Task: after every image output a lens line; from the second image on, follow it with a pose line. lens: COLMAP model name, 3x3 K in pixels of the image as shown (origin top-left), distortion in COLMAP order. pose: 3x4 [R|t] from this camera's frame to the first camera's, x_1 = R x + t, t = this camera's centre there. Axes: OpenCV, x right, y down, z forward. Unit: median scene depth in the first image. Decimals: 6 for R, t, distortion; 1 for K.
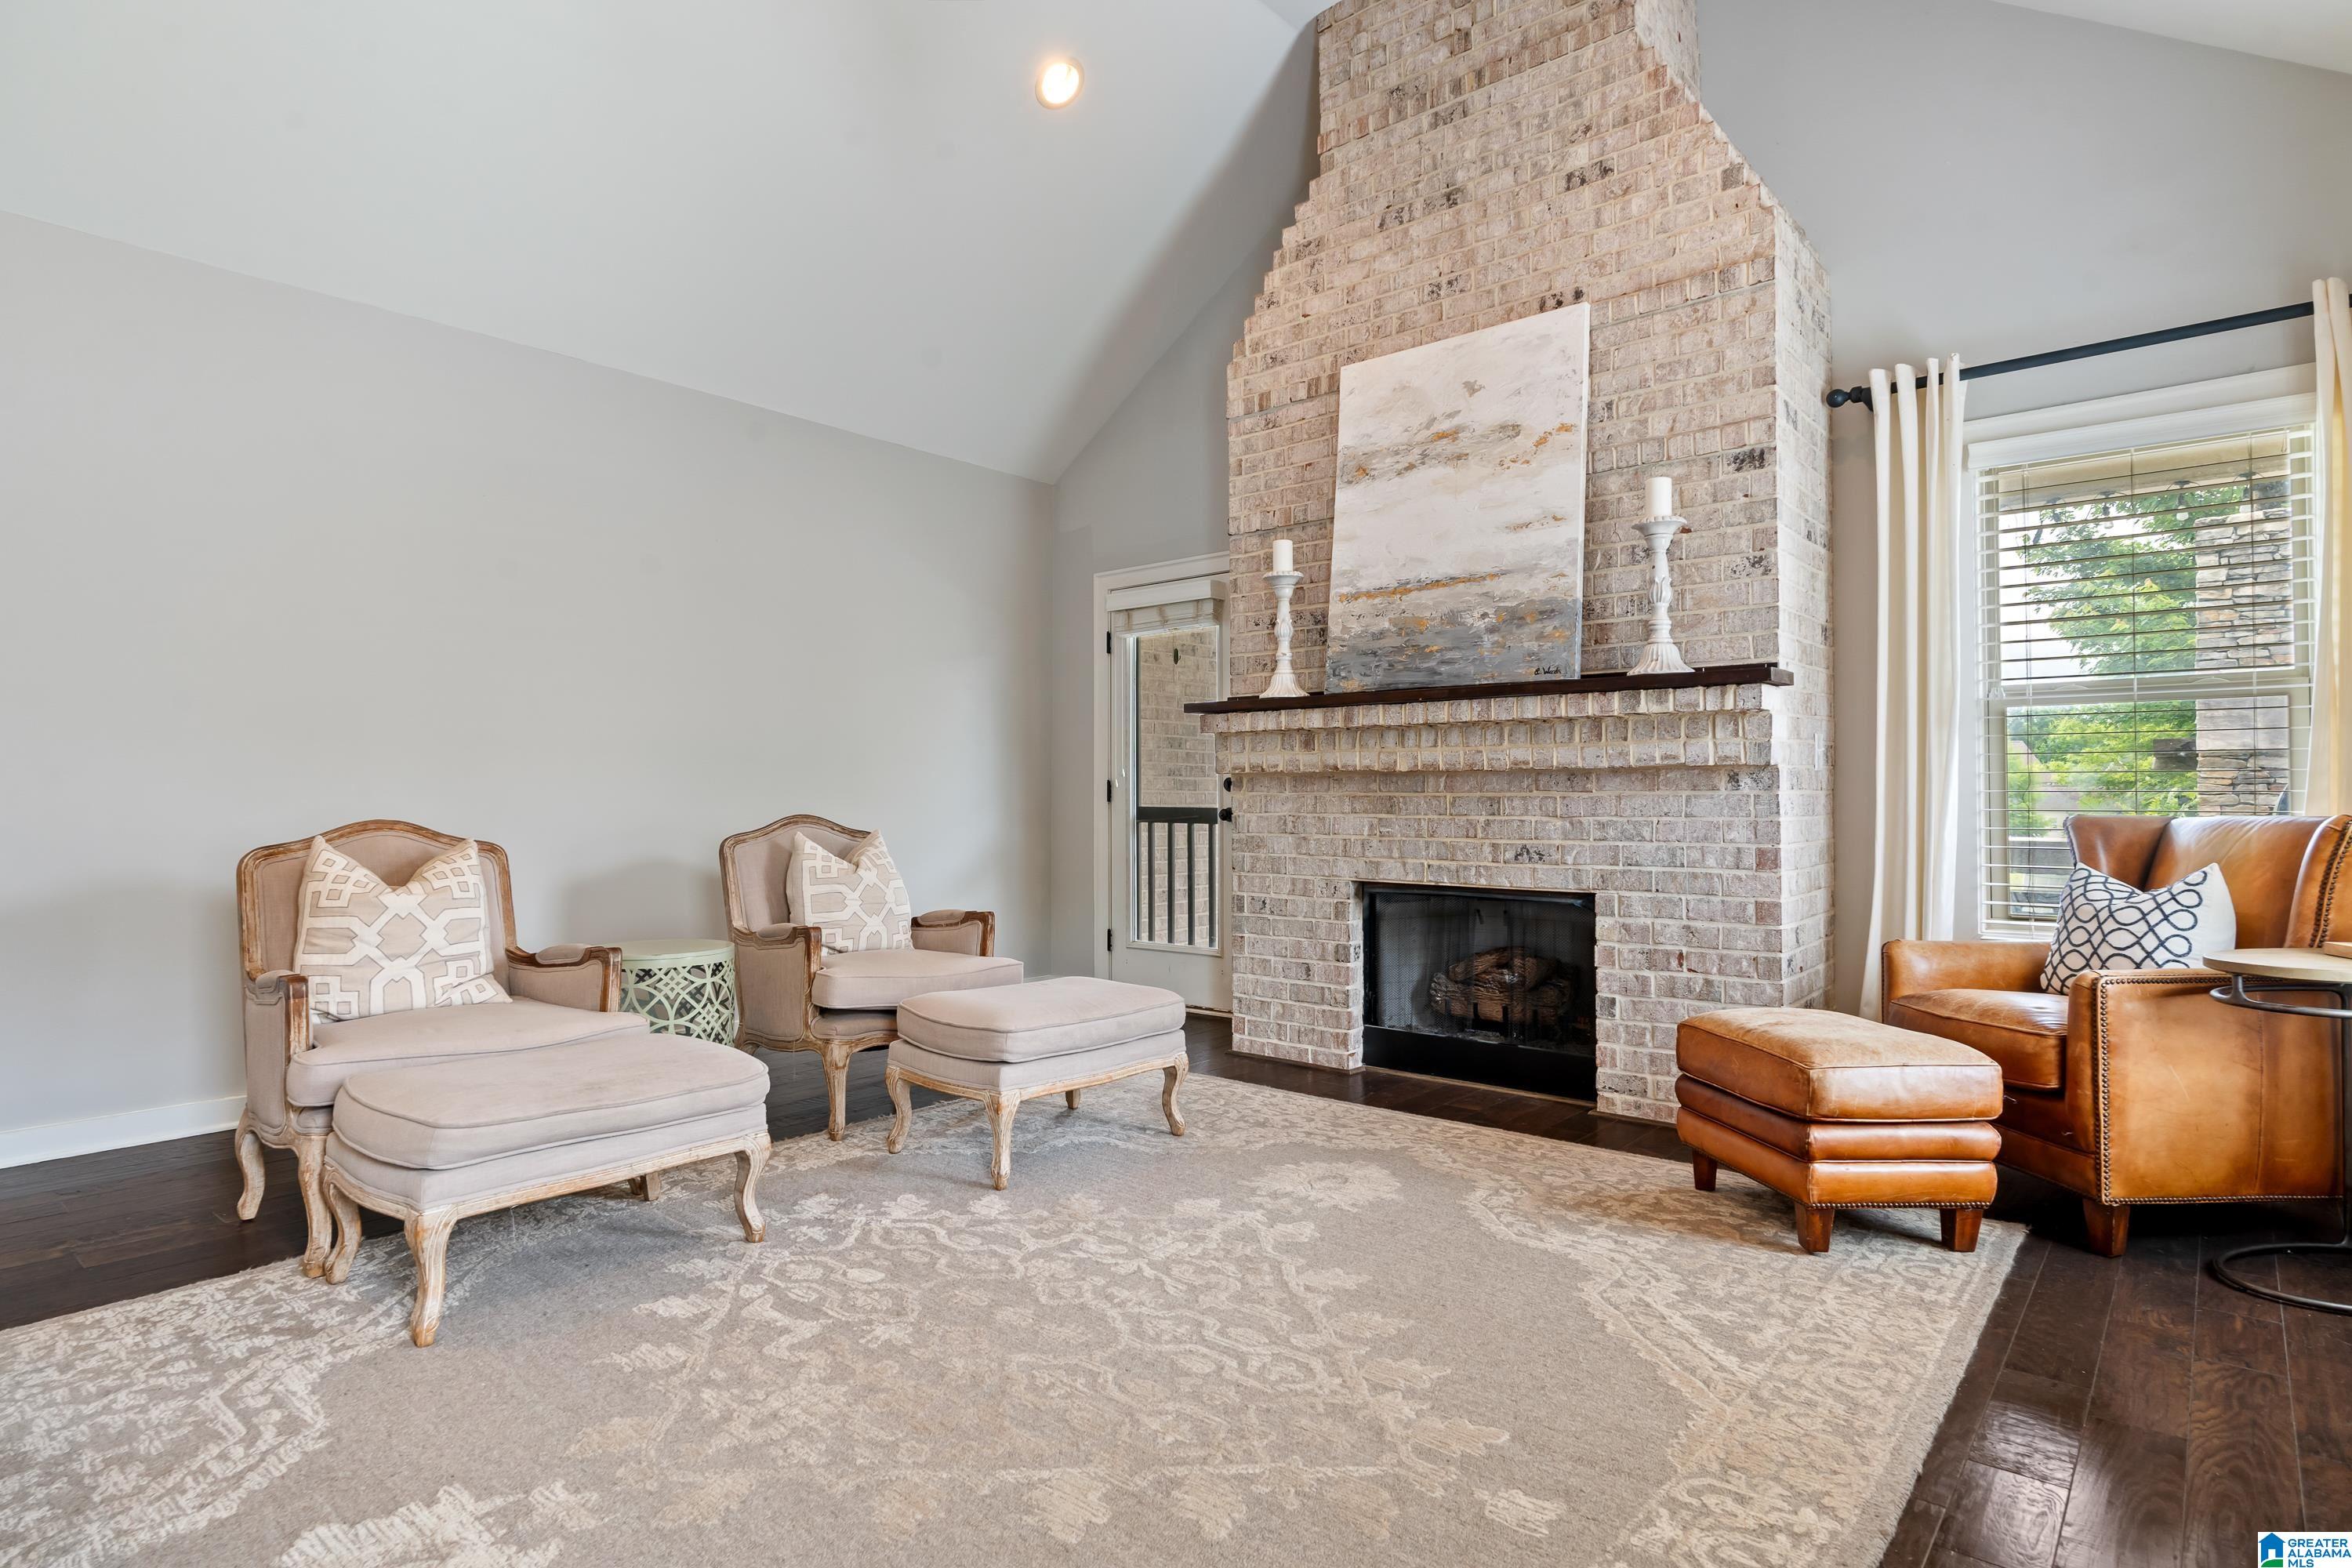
lens RADIAL K [[1258.5, 0, 1170.5], [0, 1258.5, 783.0], [0, 0, 1]] dist [-0.002483, 0.000116]
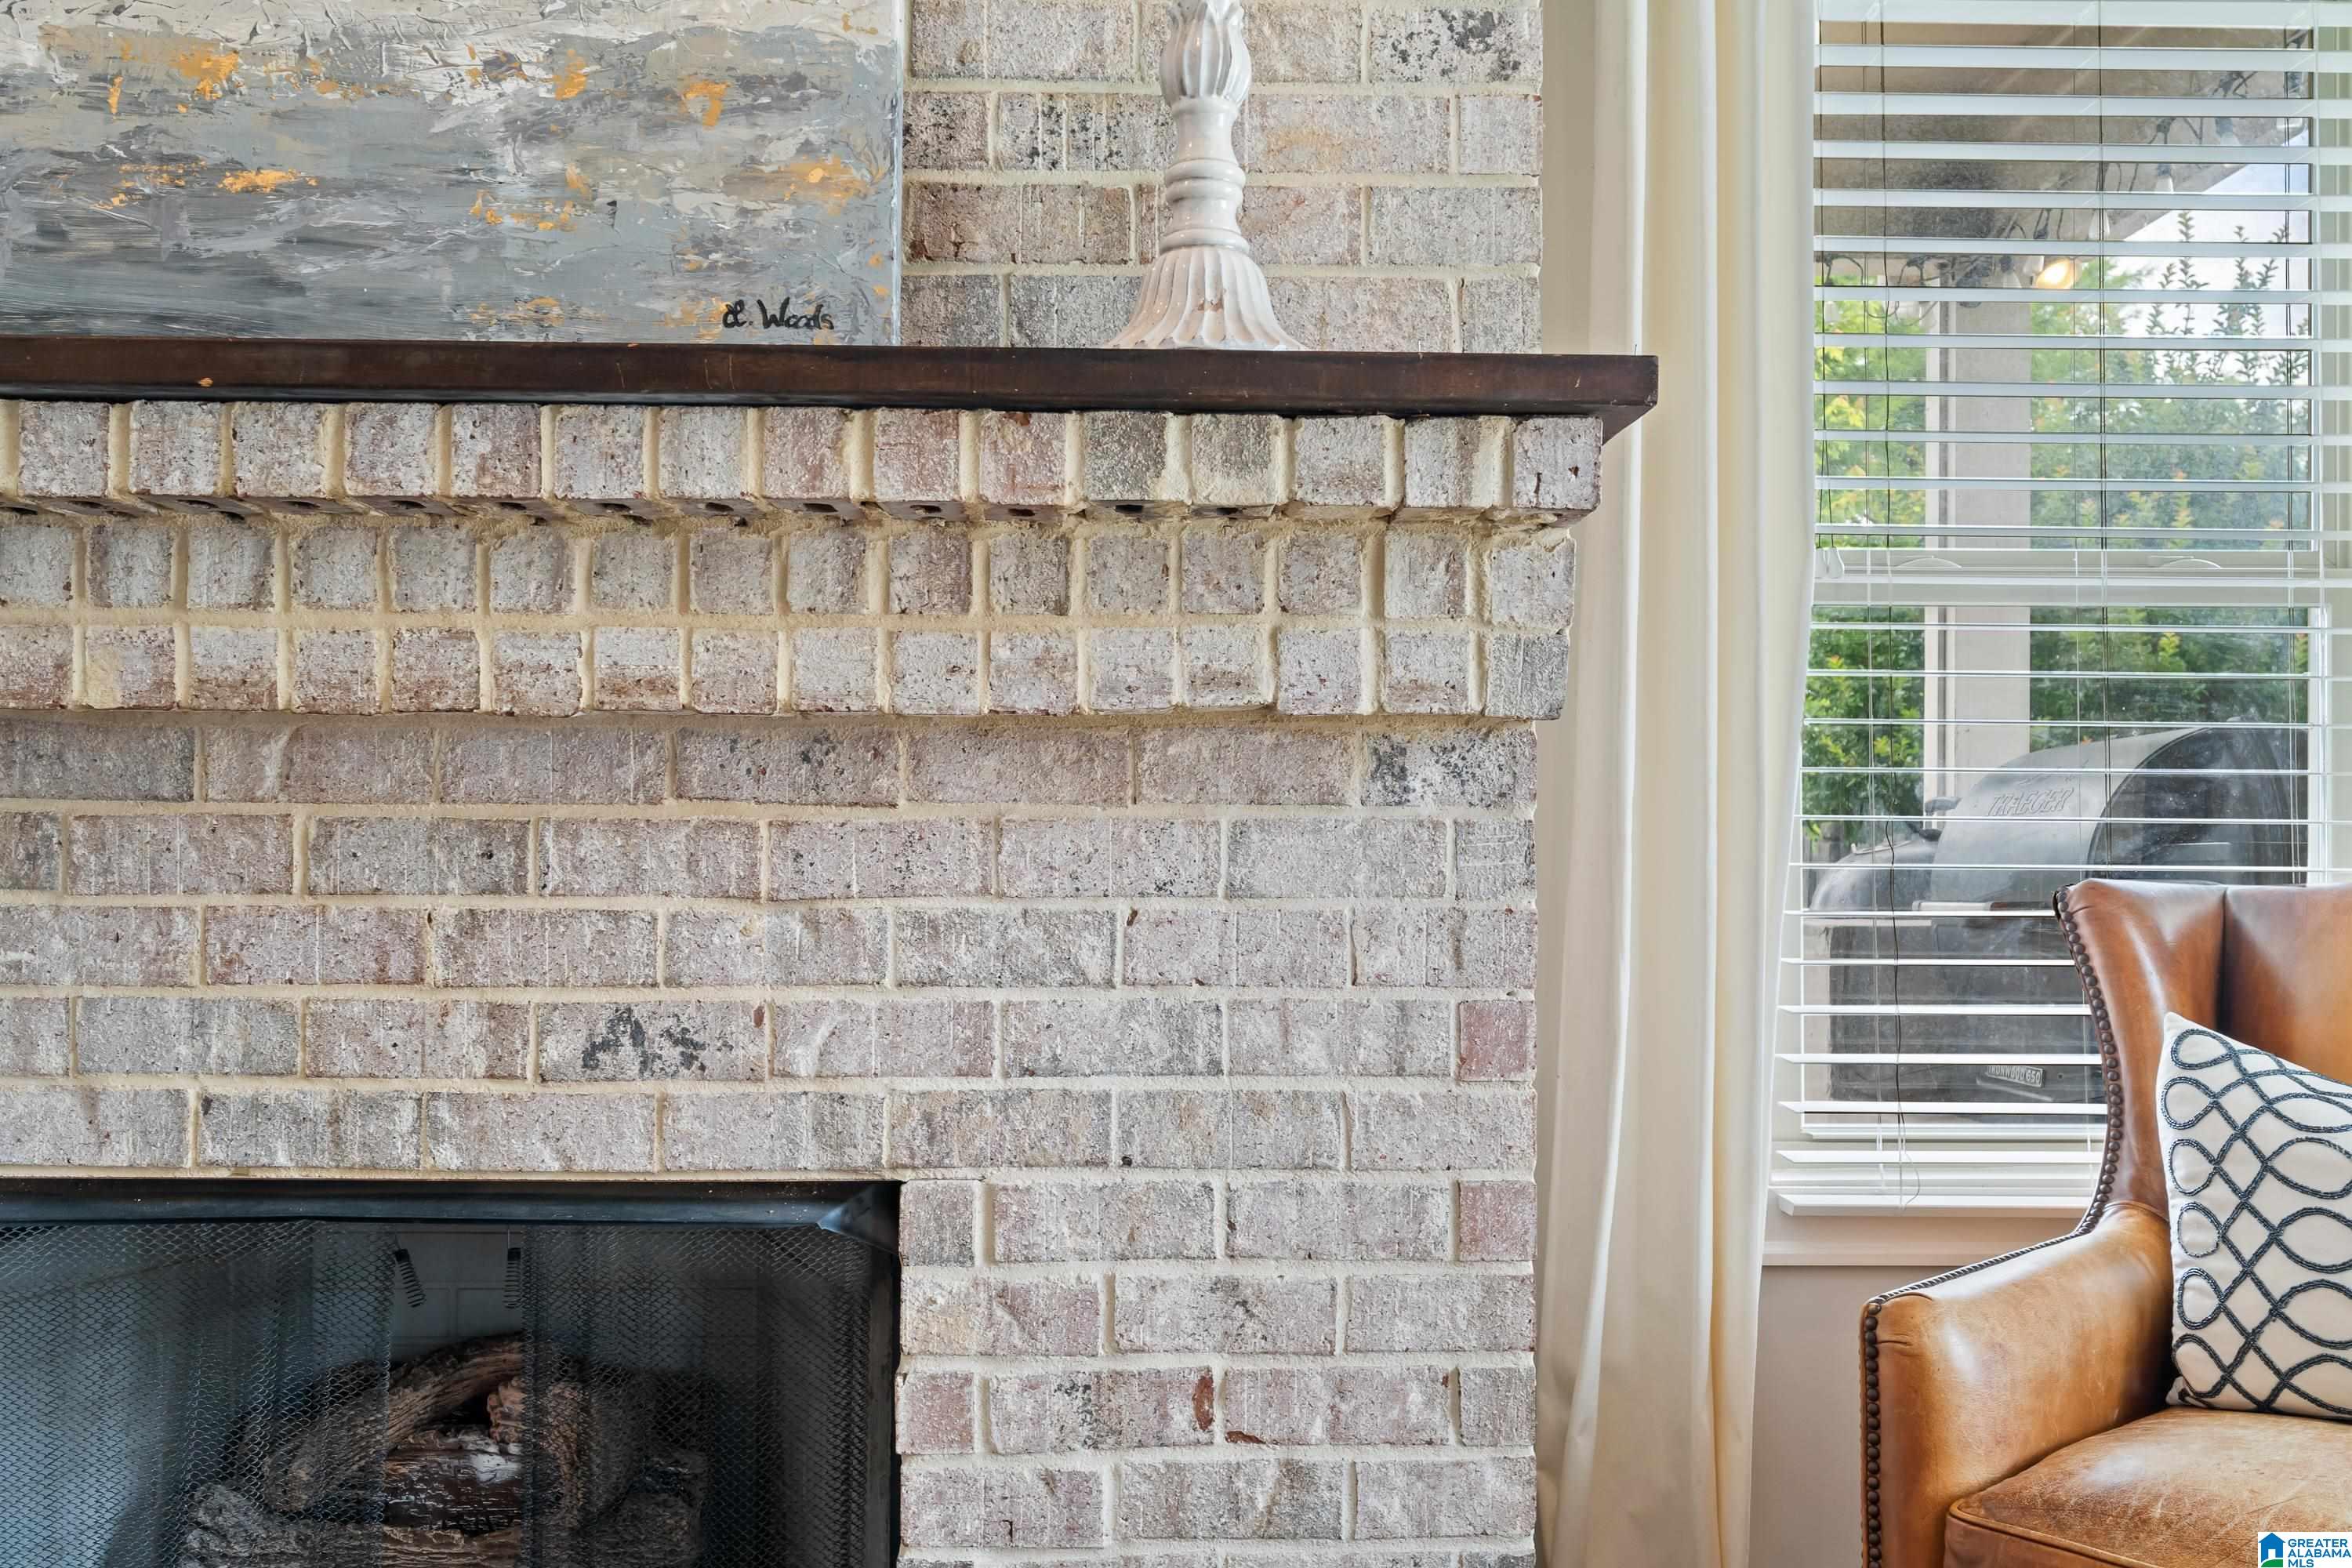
lens RADIAL K [[2044.6, 0, 1171.7], [0, 2044.6, 816.1], [0, 0, 1]] dist [-0.002191, 0.008378]
pose [[0.748629, 0.012205, 0.662877, 0.089101], [-0.015316, 0.999882, -0.001114, 0.008892], [-0.662813, -0.009319, 0.748727, 0.628024]]
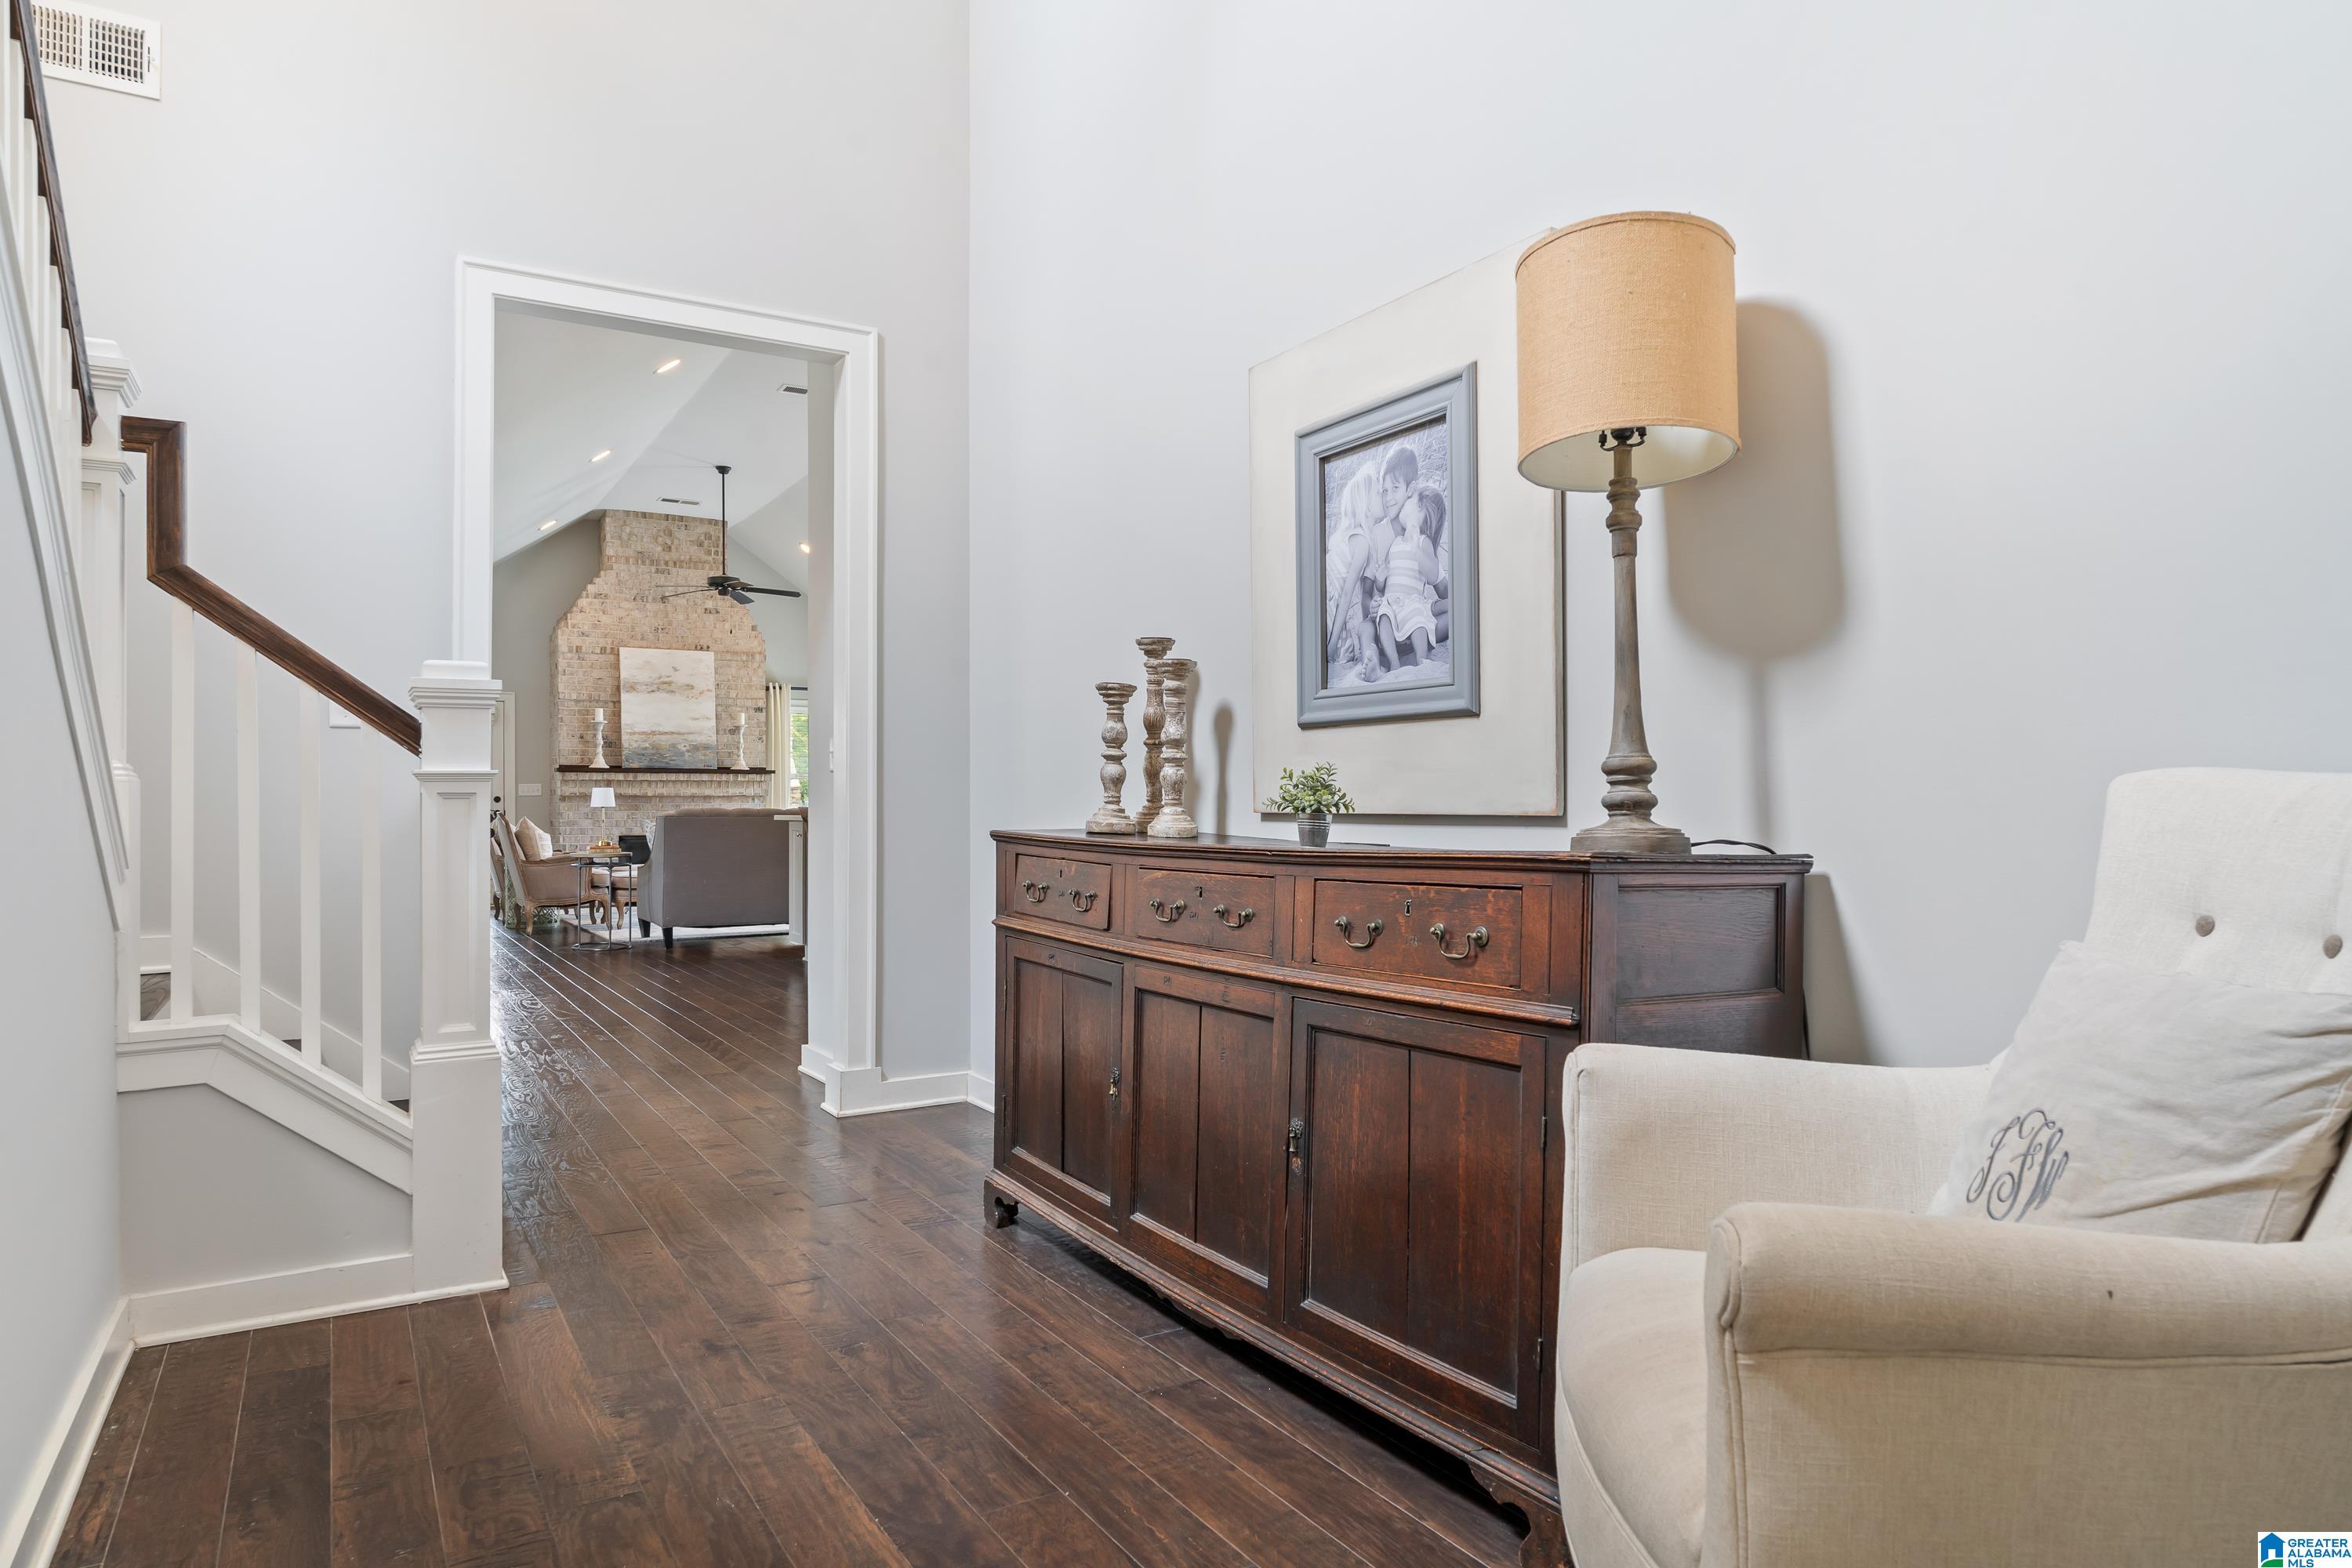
lens RADIAL K [[1422.1, 0, 1166.7], [0, 1422.1, 792.2], [0, 0, 1]] dist [-0.003666, -0.000144]
pose [[0.325780, 0.007959, 0.945412, -2.708085], [-0.014273, 0.999892, -0.003499, -0.024807], [-0.945338, -0.012354, 0.325859, -1.281449]]
